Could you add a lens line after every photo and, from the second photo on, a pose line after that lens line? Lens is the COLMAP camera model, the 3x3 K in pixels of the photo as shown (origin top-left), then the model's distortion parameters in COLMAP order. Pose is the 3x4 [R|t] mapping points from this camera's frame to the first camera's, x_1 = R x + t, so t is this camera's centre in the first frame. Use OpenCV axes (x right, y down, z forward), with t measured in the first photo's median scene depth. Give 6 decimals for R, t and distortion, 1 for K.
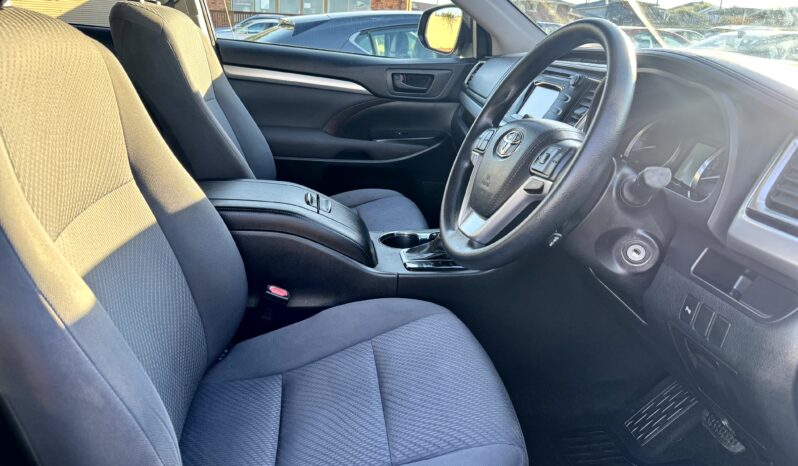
lens RADIAL K [[571.6, 0, 397.3], [0, 571.6, 236.2], [0, 0, 1]] dist [-0.022170, 0.003970]
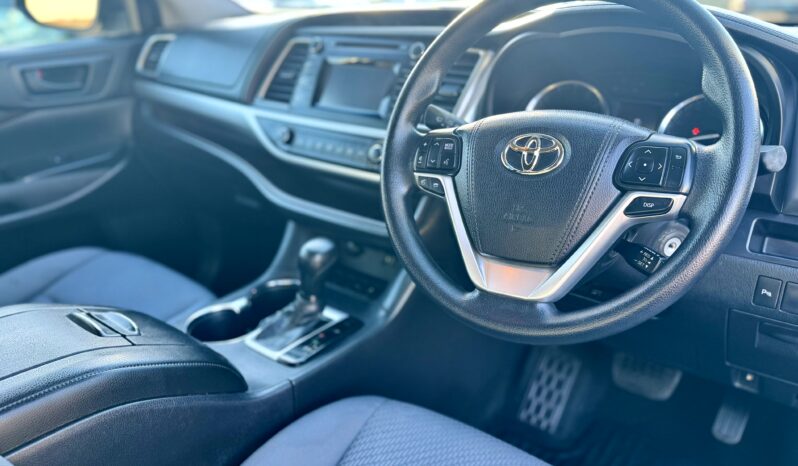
lens RADIAL K [[614.0, 0, 400.6], [0, 614.0, 225.4], [0, 0, 1]] dist [0.030993, -0.028150]
pose [[0.718315, -0.296258, 0.629488, -0.182096], [0.276162, 0.951884, 0.132857, -0.098179], [-0.638560, 0.078407, 0.765568, 0.233765]]
